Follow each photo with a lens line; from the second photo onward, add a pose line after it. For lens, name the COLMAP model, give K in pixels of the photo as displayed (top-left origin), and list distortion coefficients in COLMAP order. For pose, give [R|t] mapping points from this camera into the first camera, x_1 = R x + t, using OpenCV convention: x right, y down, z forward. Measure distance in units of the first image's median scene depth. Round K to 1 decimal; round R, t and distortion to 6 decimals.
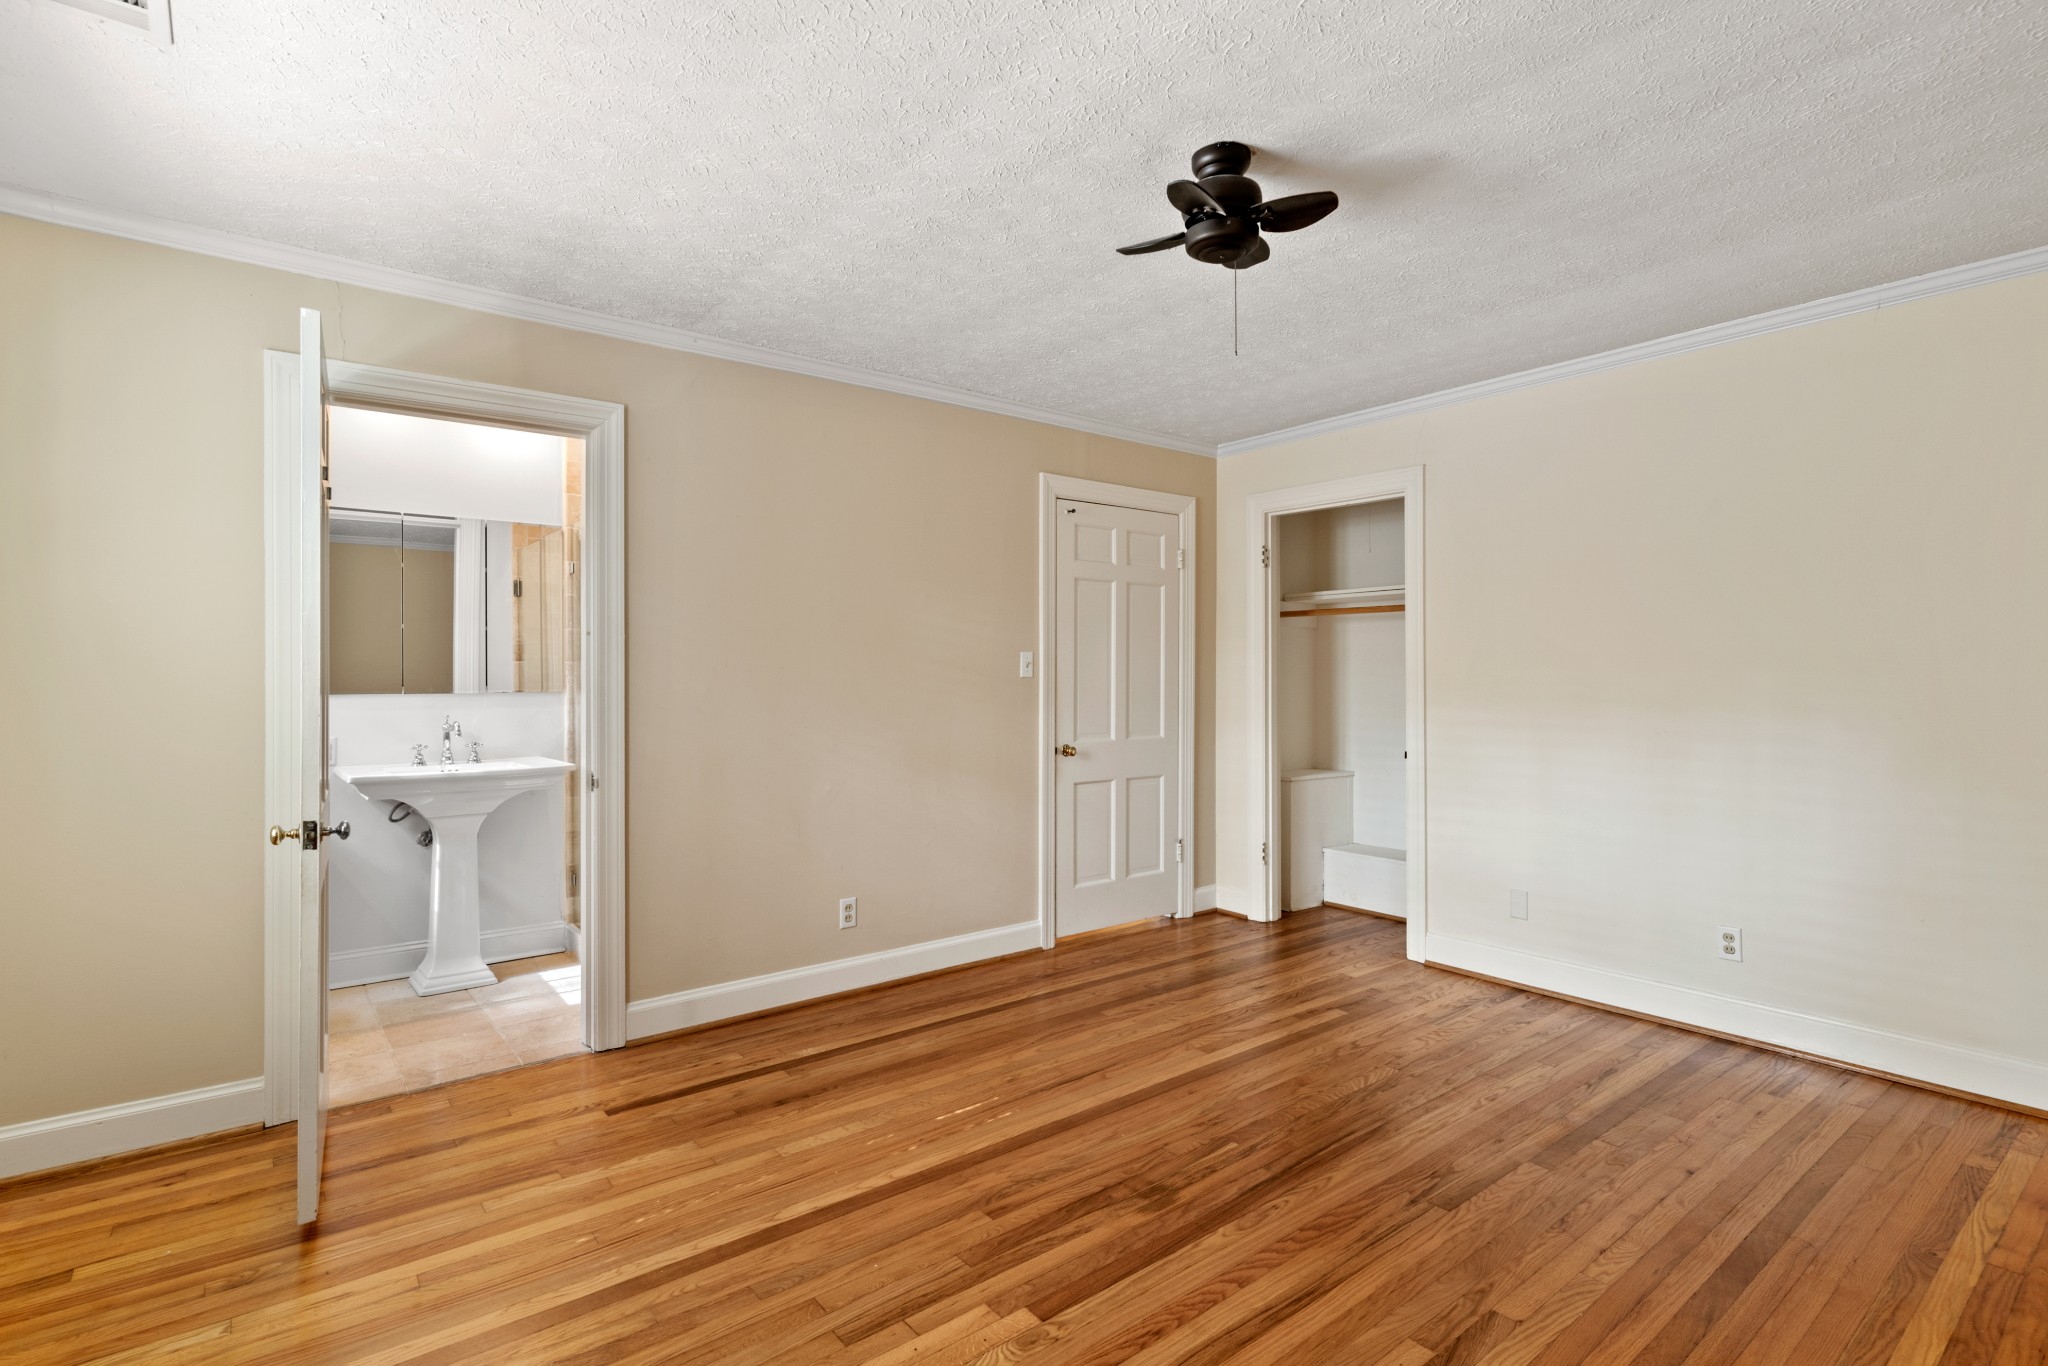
lens RADIAL K [[986.1, 0, 1024.0], [0, 986.1, 683.0], [0, 0, 1]] dist [-0.000097, 0.000017]
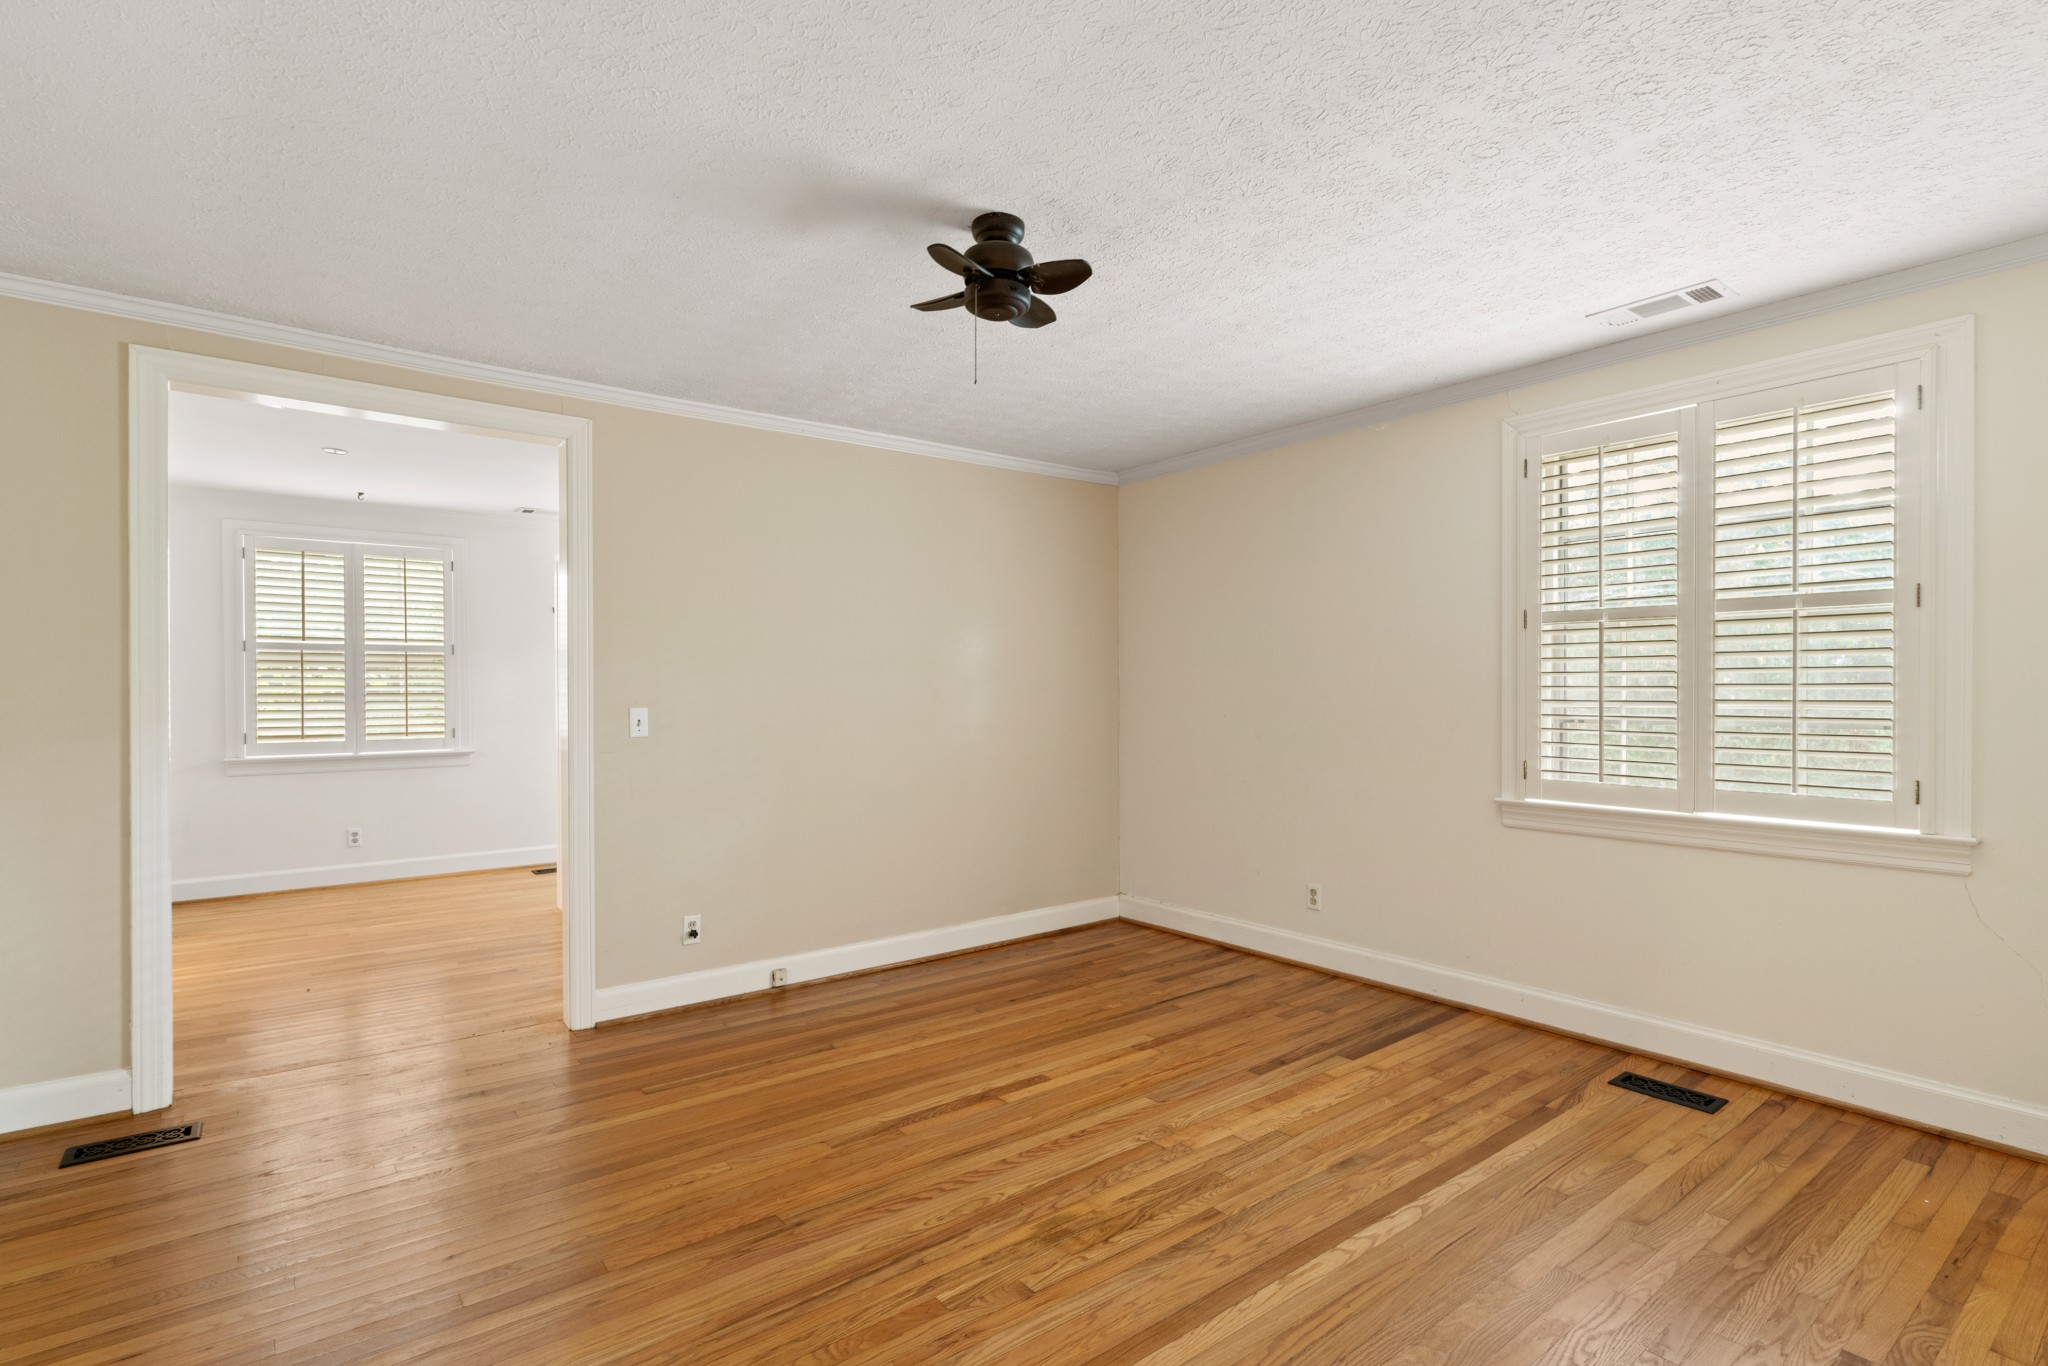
lens RADIAL K [[986.1, 0, 1024.0], [0, 986.1, 683.0], [0, 0, 1]] dist [-0.000097, 0.000017]
pose [[-0.999977, 0.000239, 0.006835, 0.158277], [0.000259, 0.999996, 0.002903, -0.025038], [-0.006834, 0.002905, -0.999972, 1.981667]]
